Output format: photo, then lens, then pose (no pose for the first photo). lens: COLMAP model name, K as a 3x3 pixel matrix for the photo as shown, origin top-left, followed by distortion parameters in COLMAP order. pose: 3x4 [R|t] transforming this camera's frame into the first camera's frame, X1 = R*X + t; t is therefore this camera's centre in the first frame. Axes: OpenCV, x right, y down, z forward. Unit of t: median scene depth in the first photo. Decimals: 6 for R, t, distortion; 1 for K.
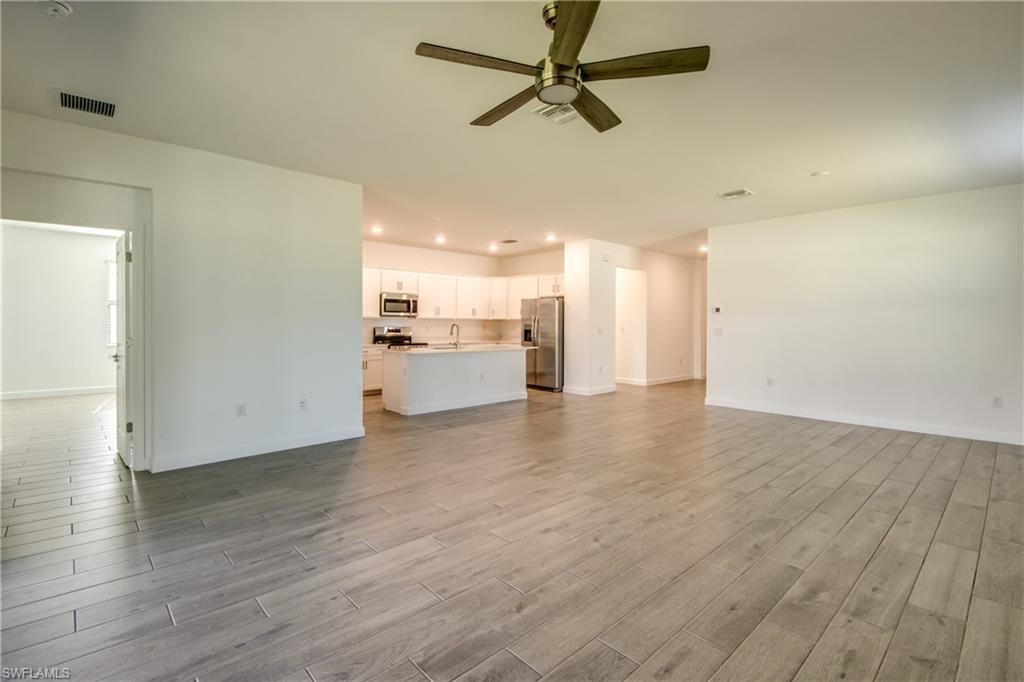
lens RADIAL K [[463.9, 0, 514.6], [0, 463.9, 331.2], [0, 0, 1]] dist [0.012483, -0.008935]
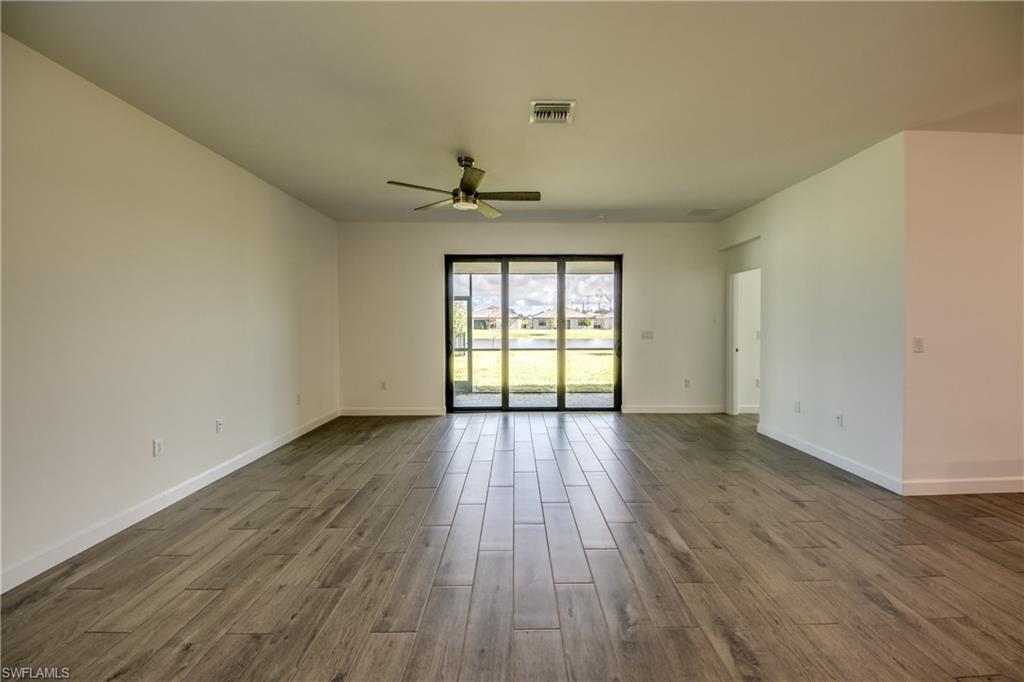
lens RADIAL K [[398.1, 0, 521.4], [0, 398.1, 329.7], [0, 0, 1]] dist [0.016004, -0.012941]
pose [[-0.671162, 0.006324, -0.741284, 0.318162], [-0.014194, 0.999671, 0.021379, -0.016051], [0.741175, 0.024871, -0.670851, 0.629208]]
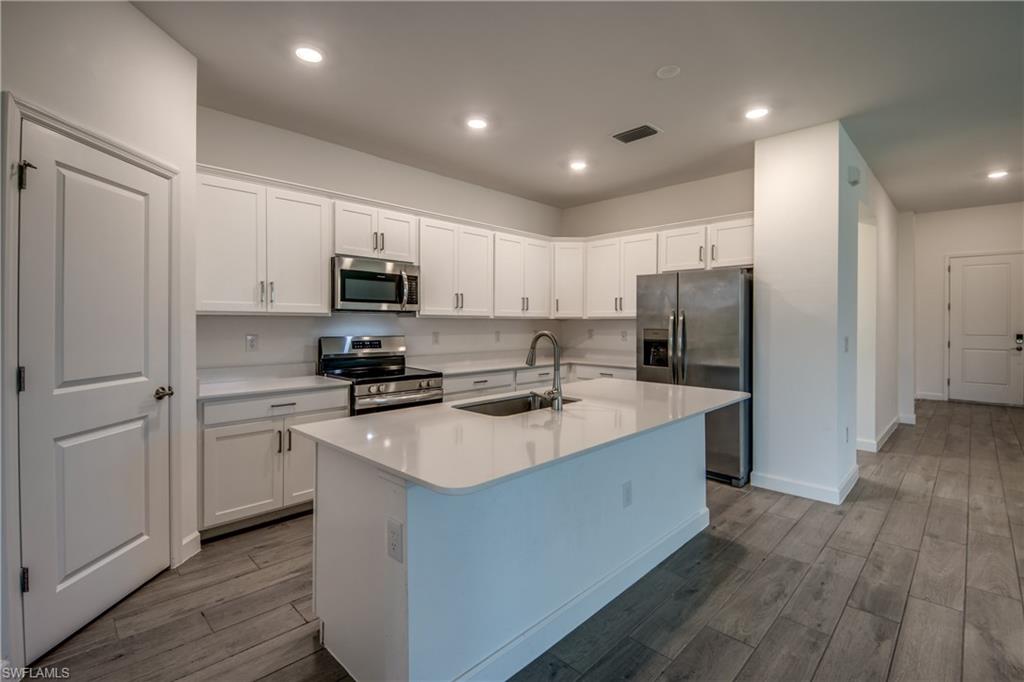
lens RADIAL K [[463.9, 0, 517.9], [0, 463.9, 320.4], [0, 0, 1]] dist [0.012483, -0.008935]
pose [[0.999145, 0.000585, 0.041347, -0.147076], [0.000159, 0.999838, -0.017978, -0.017448], [-0.041351, 0.017969, 0.998983, 0.611080]]
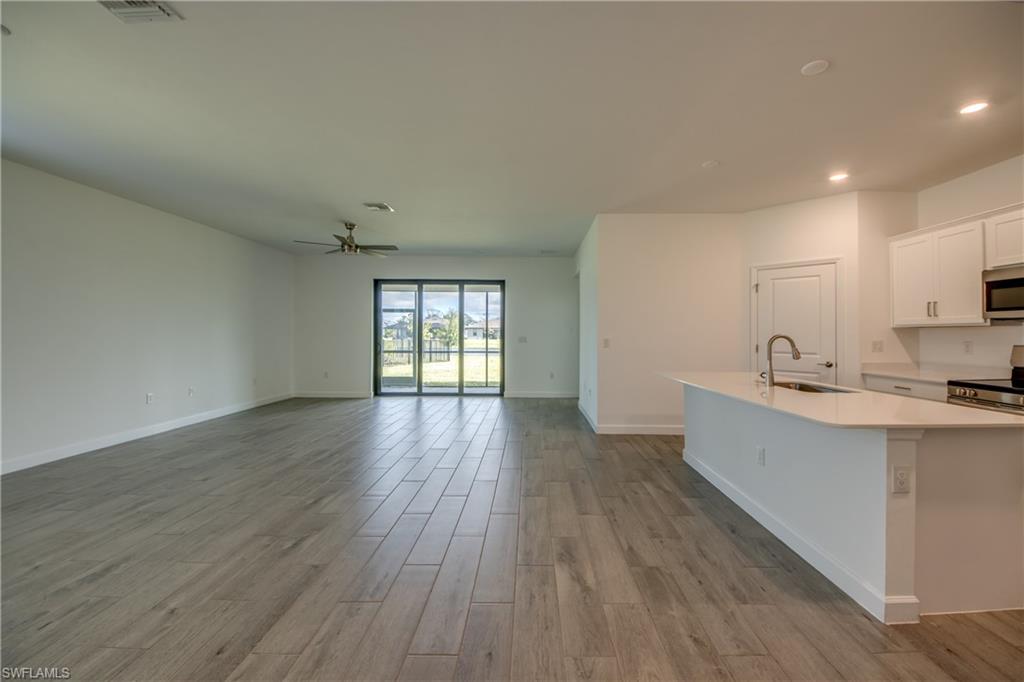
lens RADIAL K [[398.1, 0, 533.6], [0, 398.1, 328.9], [0, 0, 1]] dist [0.016004, -0.012941]
pose [[-0.678572, -0.016313, -0.734353, 0.323793], [-0.018642, 0.999814, -0.004984, -0.014756], [0.734297, 0.010308, -0.678750, 0.997438]]
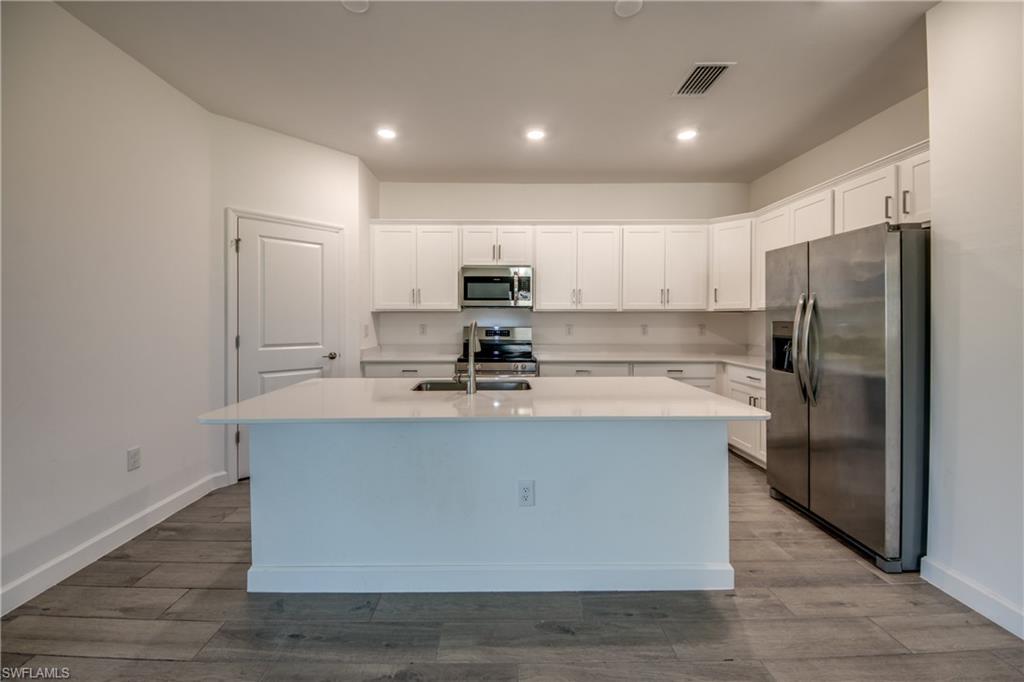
lens RADIAL K [[398.1, 0, 502.2], [0, 398.1, 318.8], [0, 0, 1]] dist [0.016004, -0.012941]
pose [[0.734965, -0.004981, -0.678087, 0.088243], [-0.007108, 0.999861, -0.015049, -0.012119], [0.678068, 0.015880, 0.734827, 0.721245]]
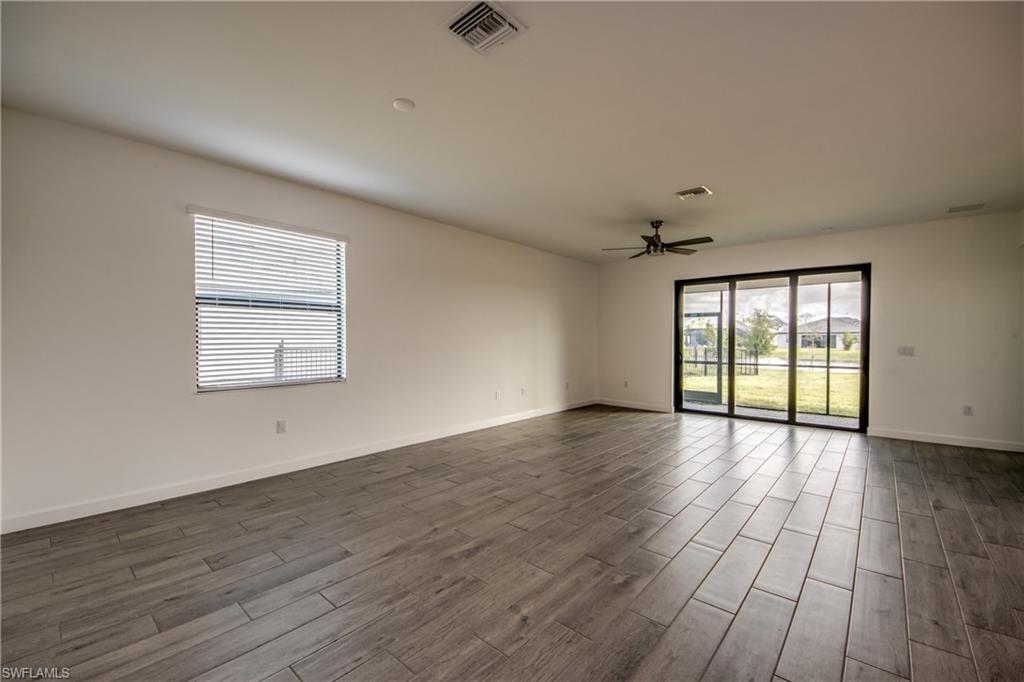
lens RADIAL K [[419.1, 0, 508.0], [0, 419.1, 347.5], [0, 0, 1]] dist [0.011755, -0.003109]
pose [[-0.995209, -0.007394, -0.097493, 0.329540], [-0.010956, 0.999290, 0.036045, -0.017644], [0.097157, 0.036940, -0.994583, 0.931238]]
